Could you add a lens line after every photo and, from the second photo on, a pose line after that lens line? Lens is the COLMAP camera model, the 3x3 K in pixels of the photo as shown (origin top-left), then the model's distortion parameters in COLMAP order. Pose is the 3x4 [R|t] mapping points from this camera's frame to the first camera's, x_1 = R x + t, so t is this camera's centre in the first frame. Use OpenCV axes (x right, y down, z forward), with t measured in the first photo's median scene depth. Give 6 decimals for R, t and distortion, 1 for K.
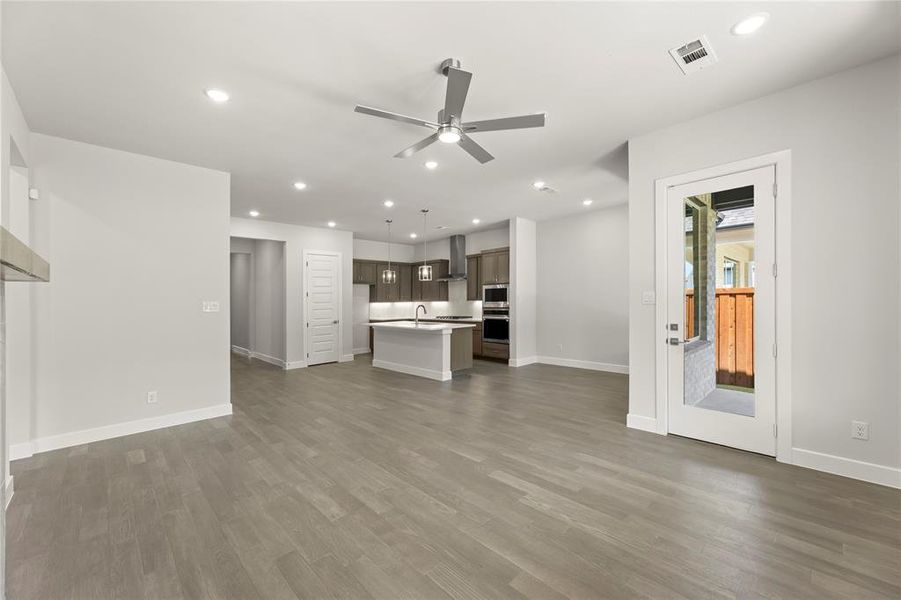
lens RADIAL K [[366.9, 0, 450.7], [0, 366.9, 300.6], [0, 0, 1]] dist [-0.003137, -0.000257]
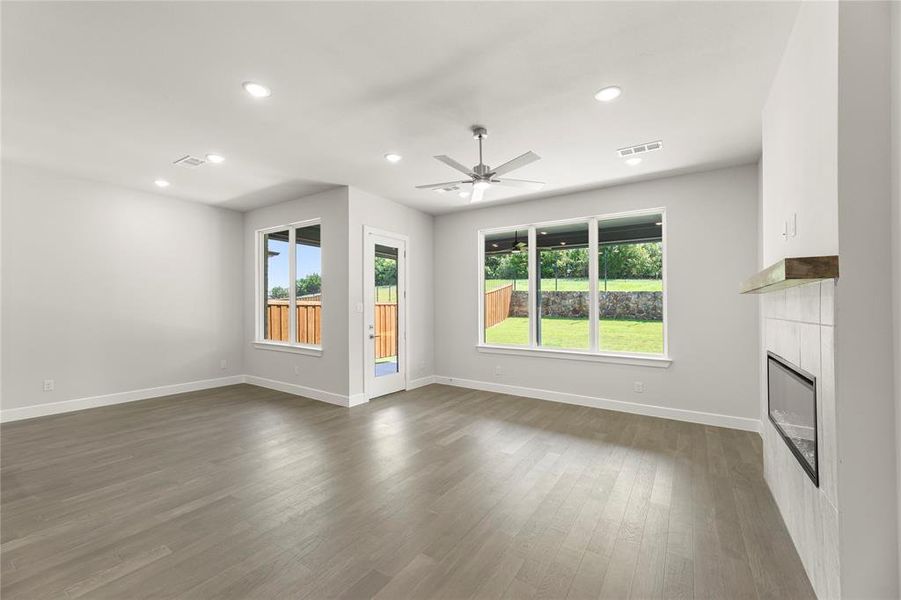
lens RADIAL K [[366.9, 0, 448.5], [0, 366.9, 300.4], [0, 0, 1]] dist [-0.003137, -0.000257]
pose [[-0.226364, 0.033520, 0.973466, -0.699546], [-0.001823, 0.999391, -0.034837, 0.010685], [-0.974041, -0.009660, -0.226165, 0.776529]]
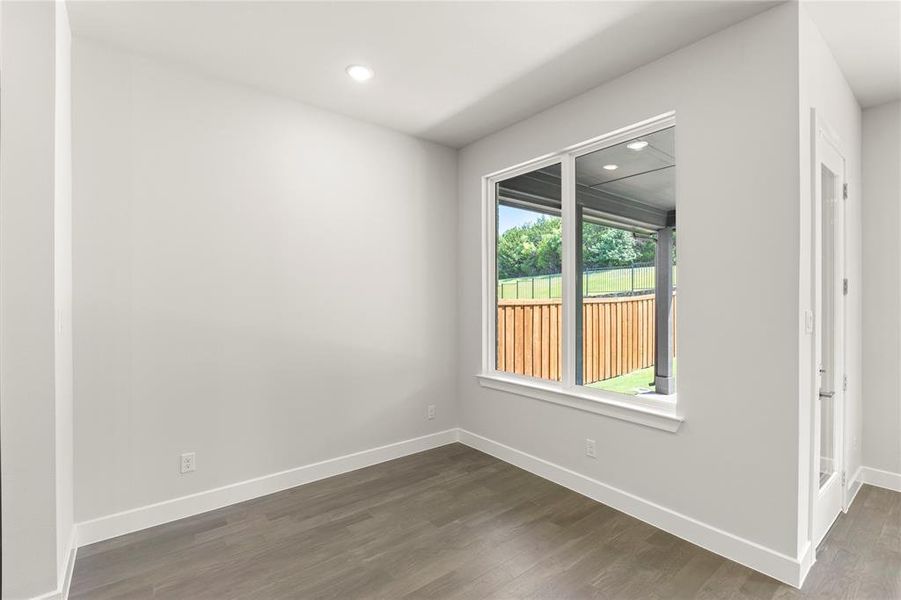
lens RADIAL K [[411.7, 0, 449.8], [0, 411.7, 302.7], [0, 0, 1]] dist [0.000735, -0.000069]
pose [[0.076630, 0.014034, 0.996961, -0.088801], [-0.002020, 0.999901, -0.013920, -0.020668], [-0.997058, -0.000947, 0.076651, 1.157937]]
